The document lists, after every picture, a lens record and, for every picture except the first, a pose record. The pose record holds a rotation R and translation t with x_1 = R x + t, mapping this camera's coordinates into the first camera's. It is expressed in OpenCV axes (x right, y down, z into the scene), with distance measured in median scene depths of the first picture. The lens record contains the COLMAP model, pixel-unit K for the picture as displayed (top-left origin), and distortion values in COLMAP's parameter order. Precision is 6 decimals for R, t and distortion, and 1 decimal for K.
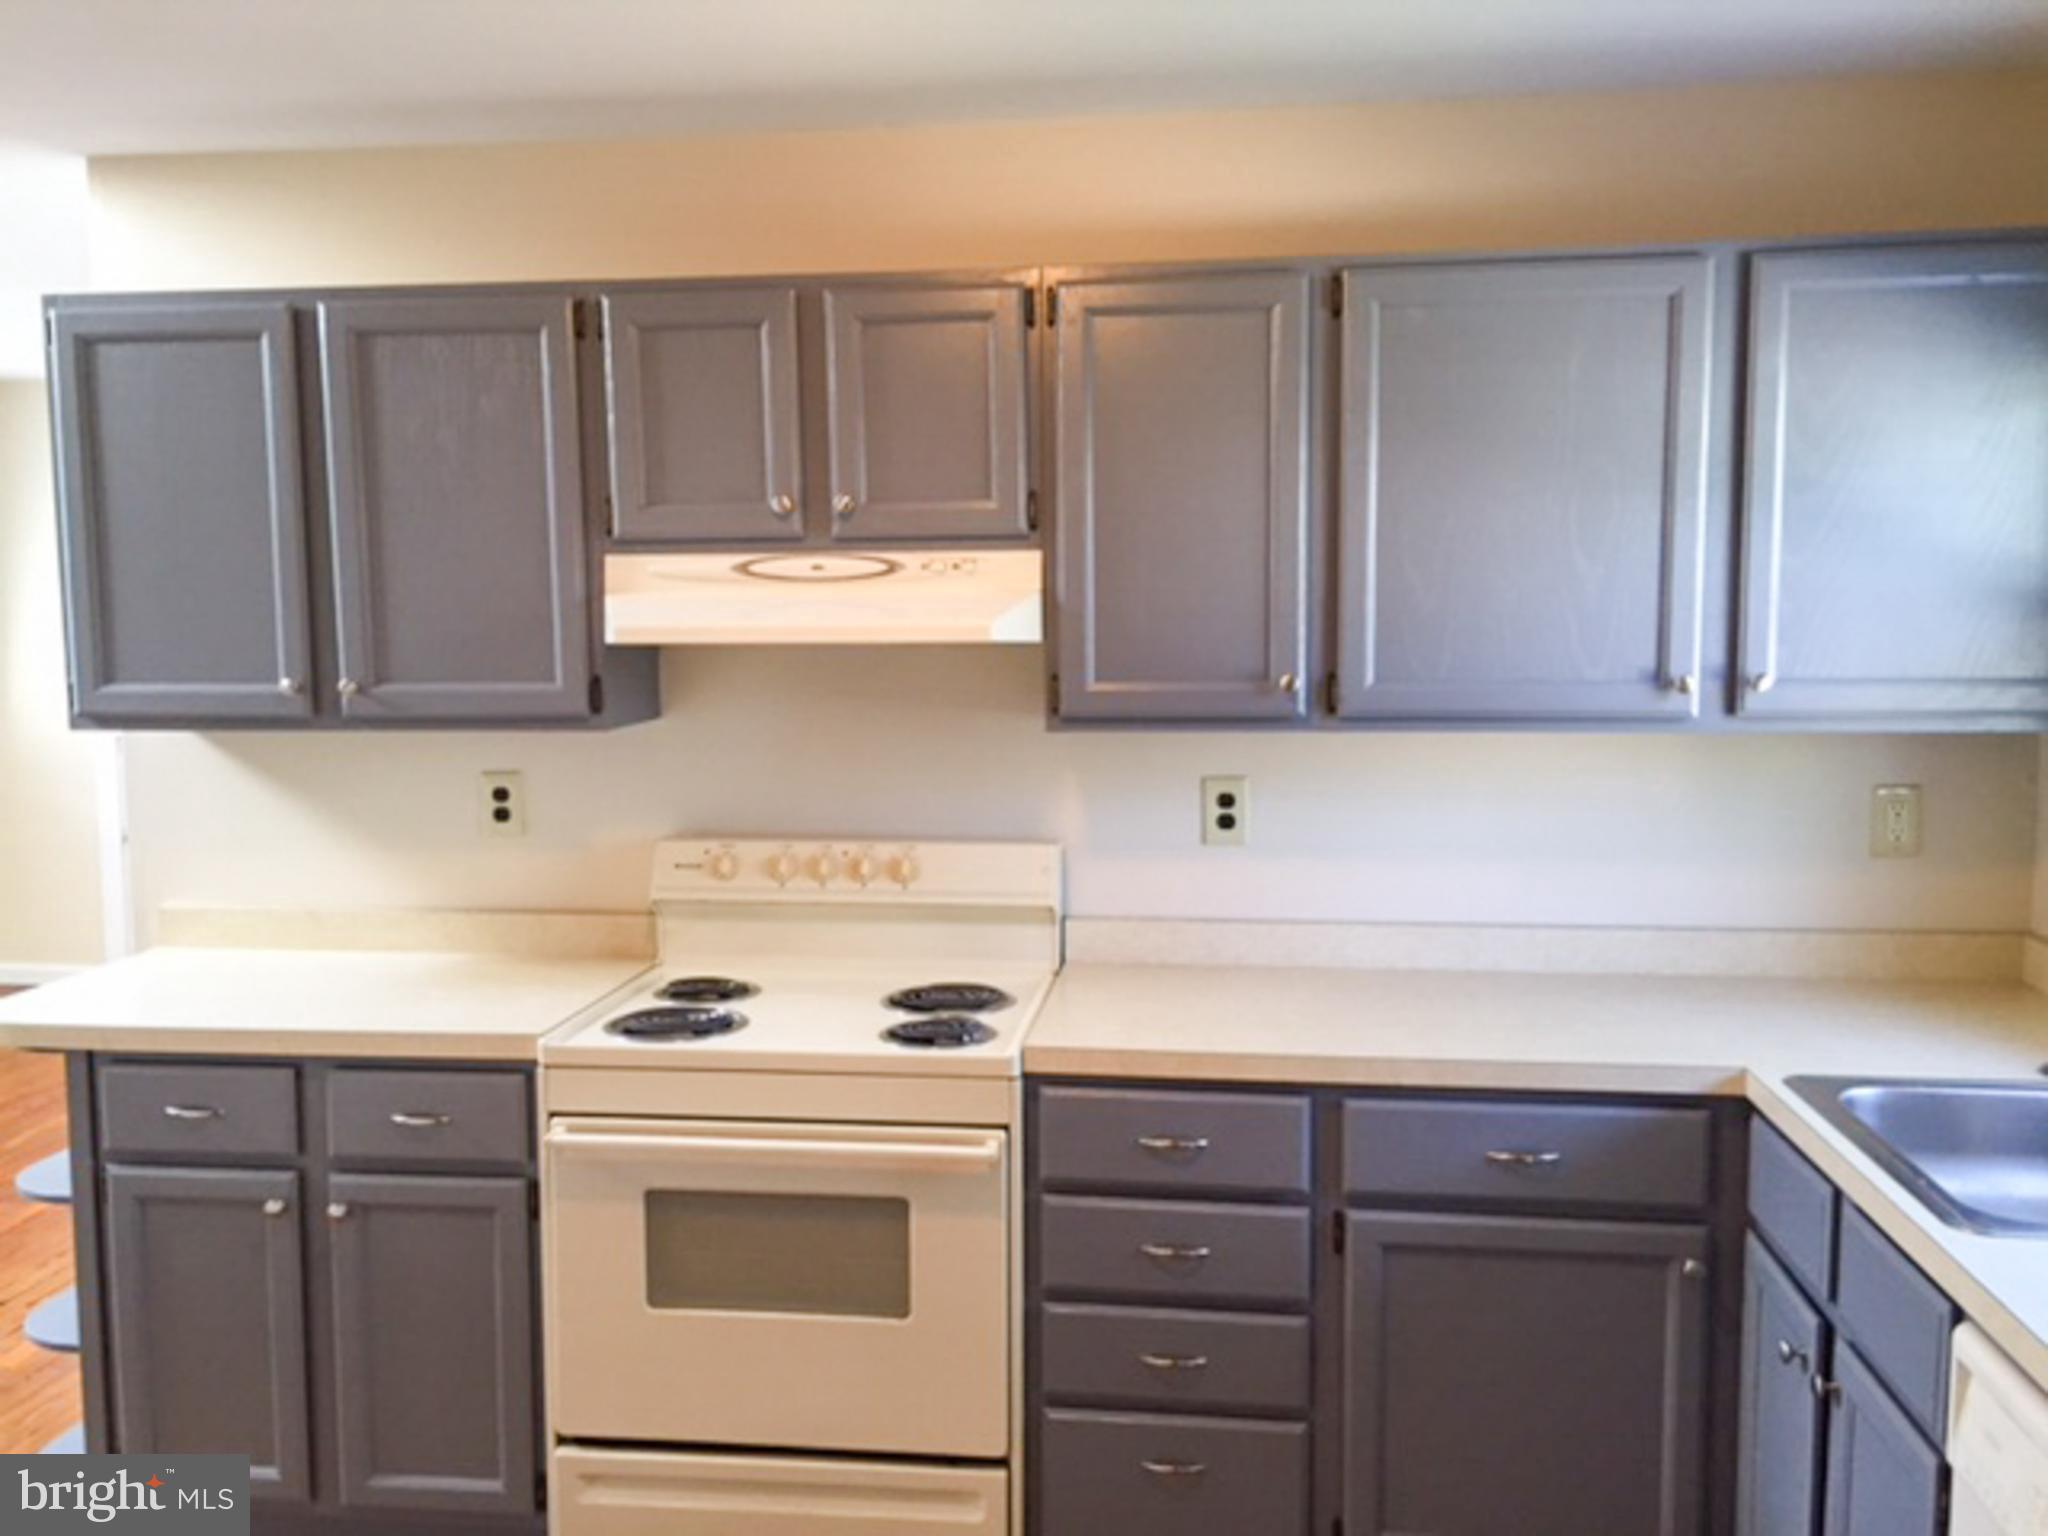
lens RADIAL K [[1764.8, 0, 1024.4], [0, 1764.8, 769.0], [0, 0, 1]] dist [0.011047, 0.004068]
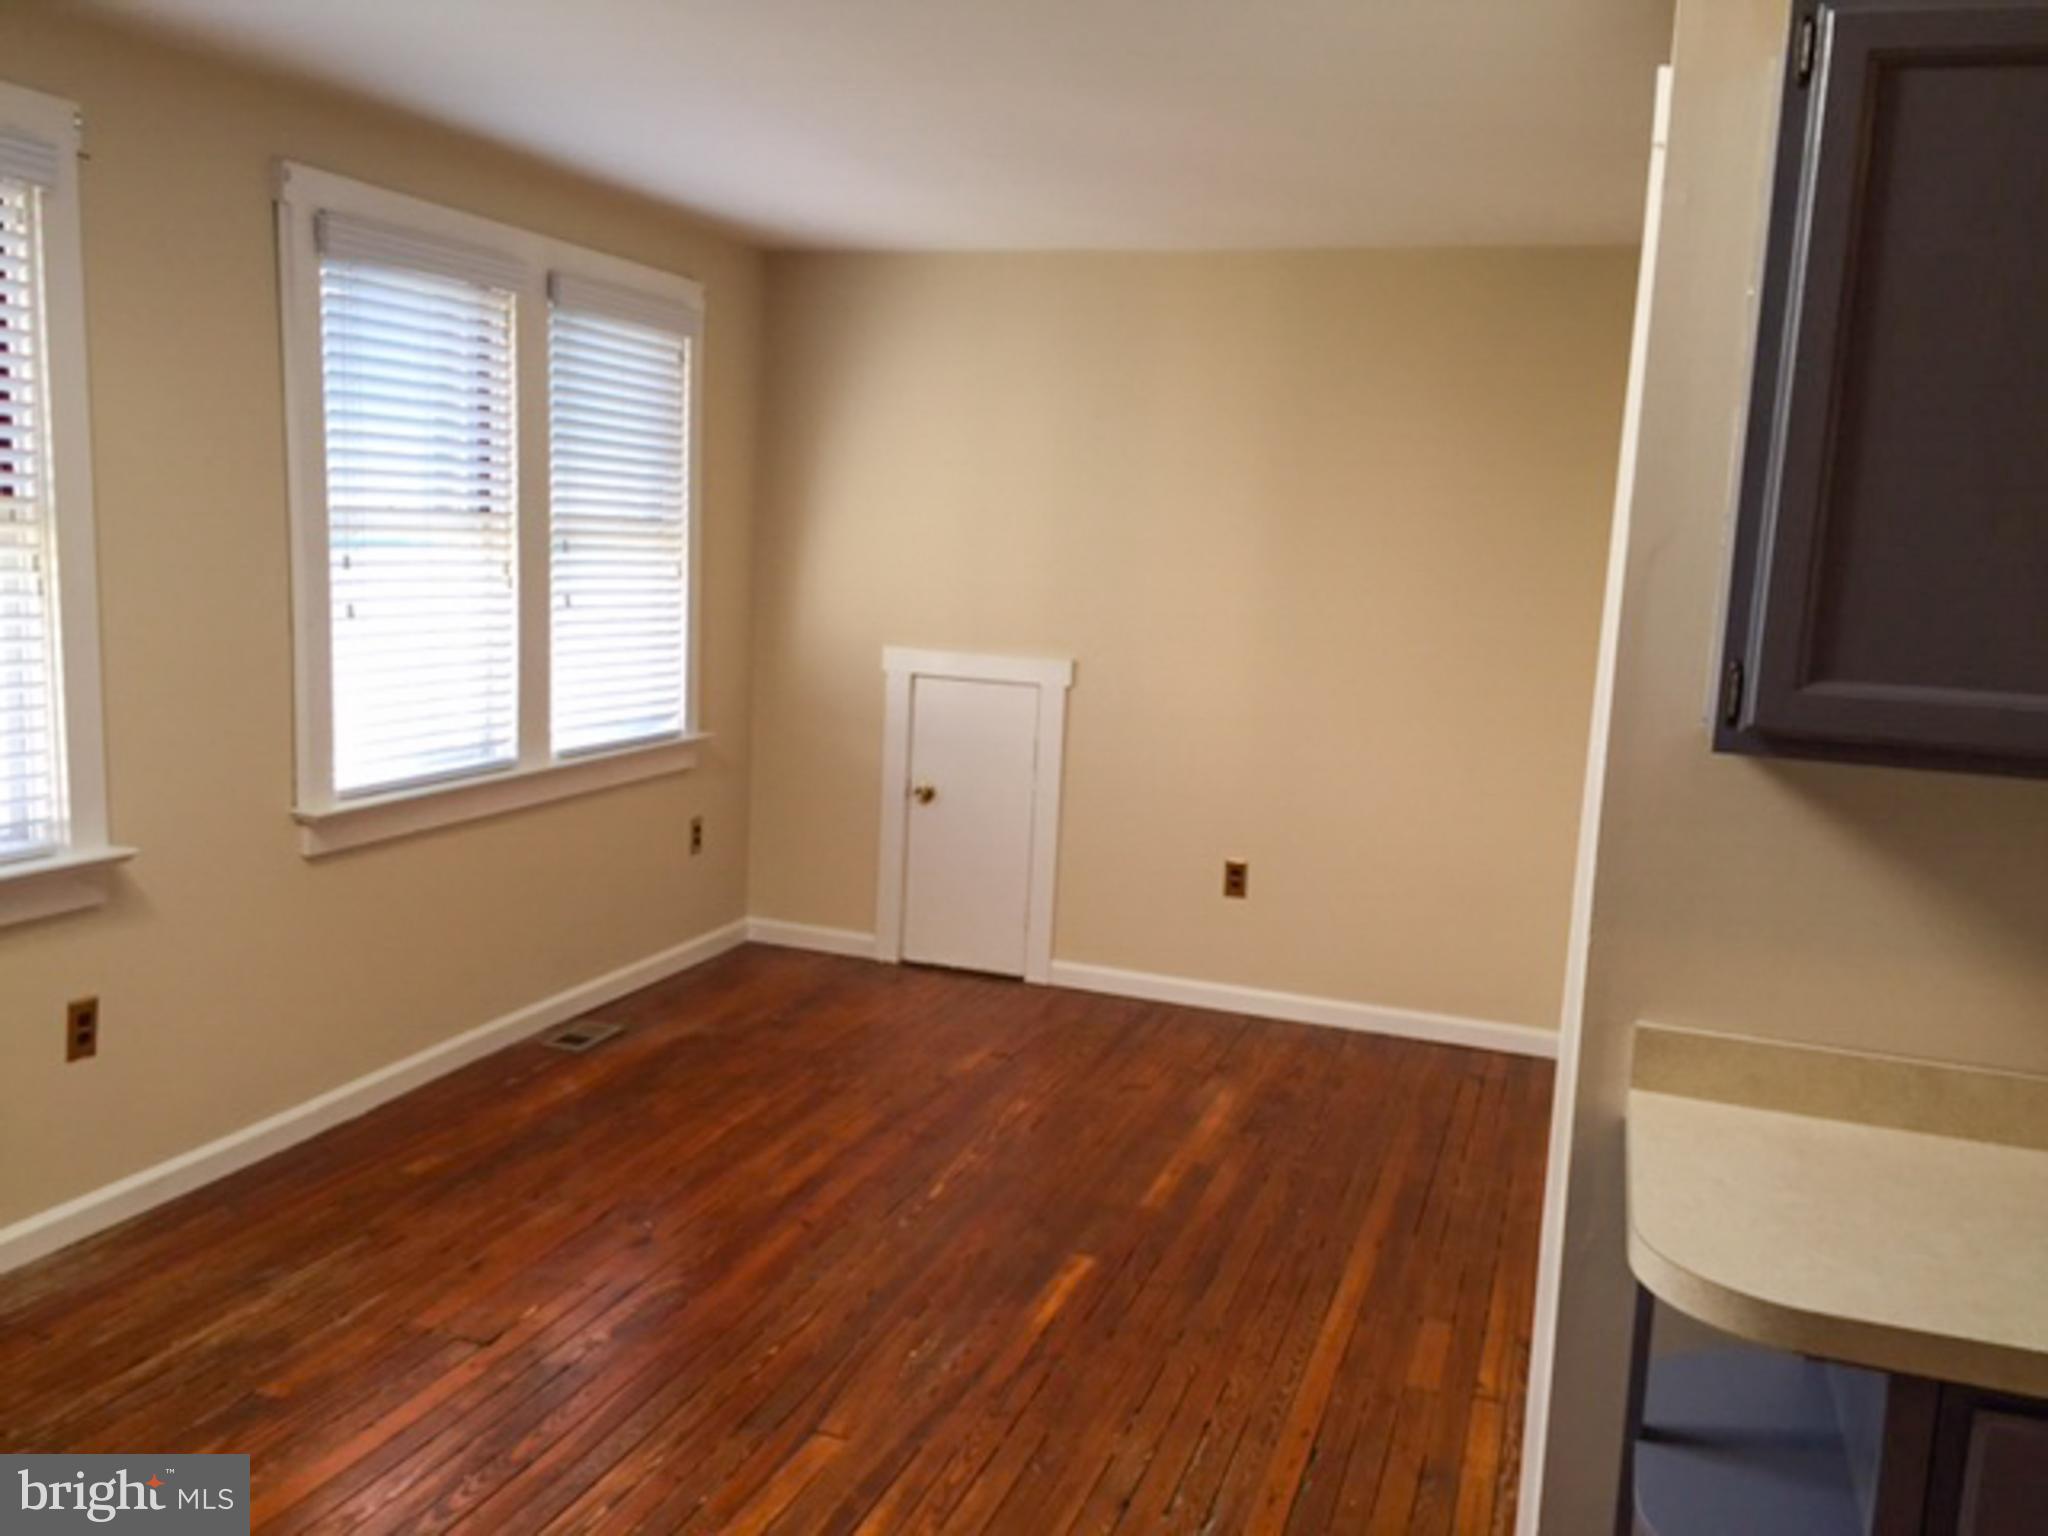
lens RADIAL K [[1764.8, 0, 1029.4], [0, 1764.8, 759.9], [0, 0, 1]] dist [0.011047, 0.004068]
pose [[0.975444, 0.081214, -0.204725, -0.650797], [-0.076228, 0.996572, 0.032139, -0.021718], [0.206634, -0.015744, 0.978292, 0.393069]]
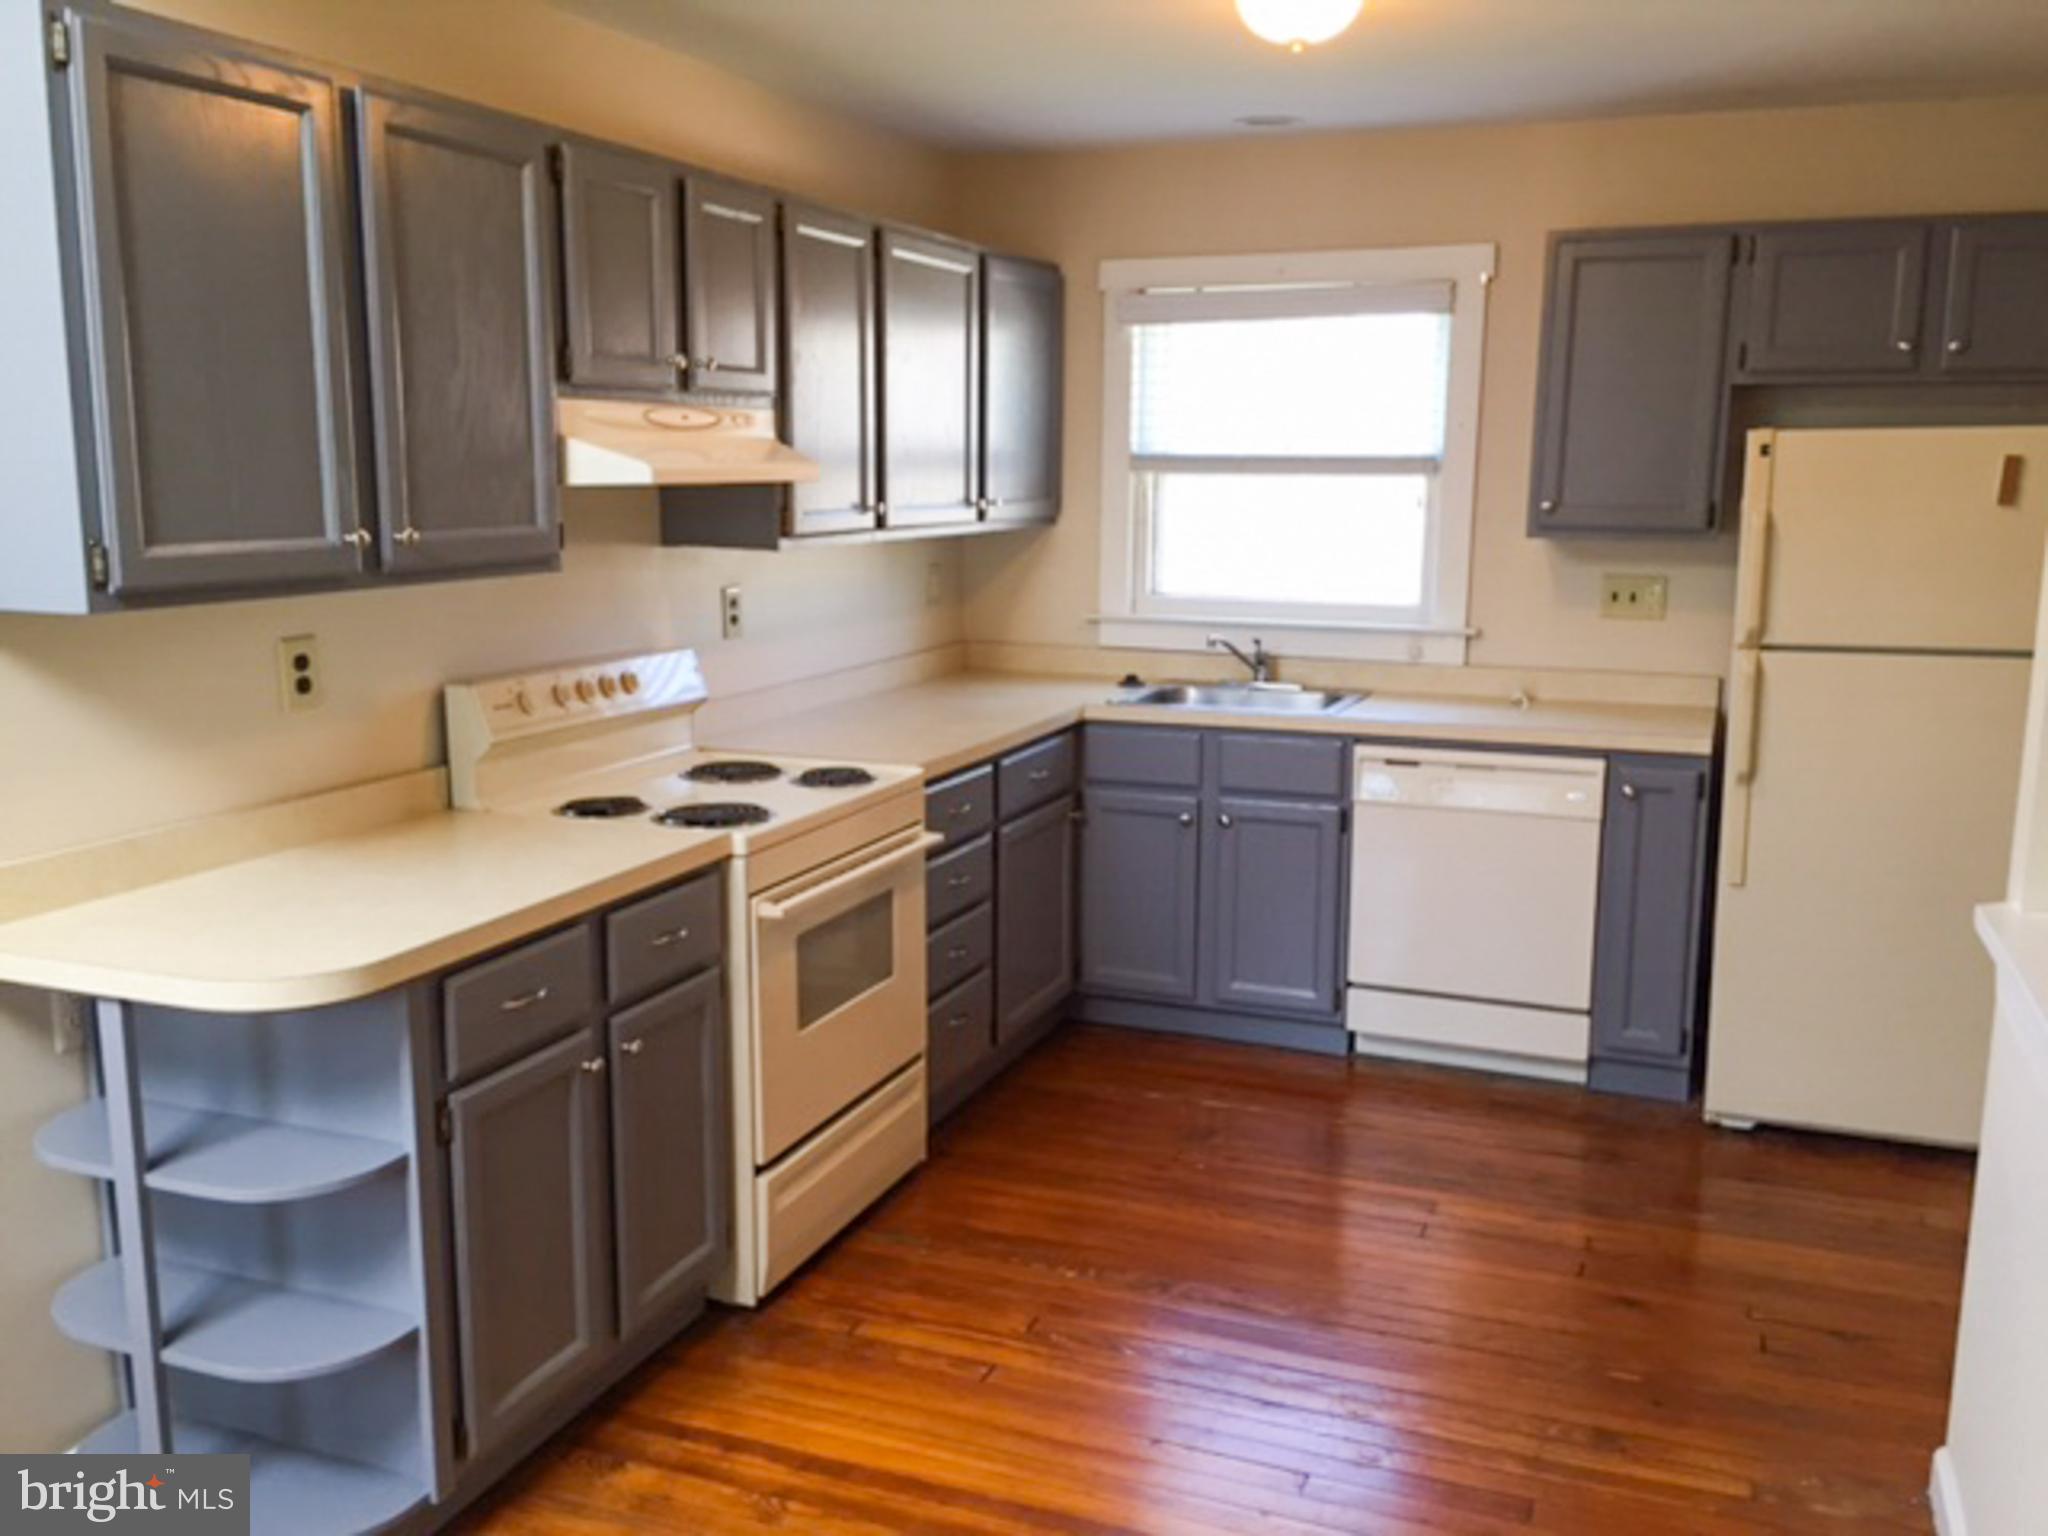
lens RADIAL K [[1764.8, 0, 1019.7], [0, 1764.8, 778.1], [0, 0, 1]] dist [0.011047, 0.004068]
pose [[0.265563, -0.165257, 0.949824, -1.151497], [0.085034, 0.985375, 0.147667, -0.031366], [-0.960336, 0.041553, 0.275732, 0.452883]]
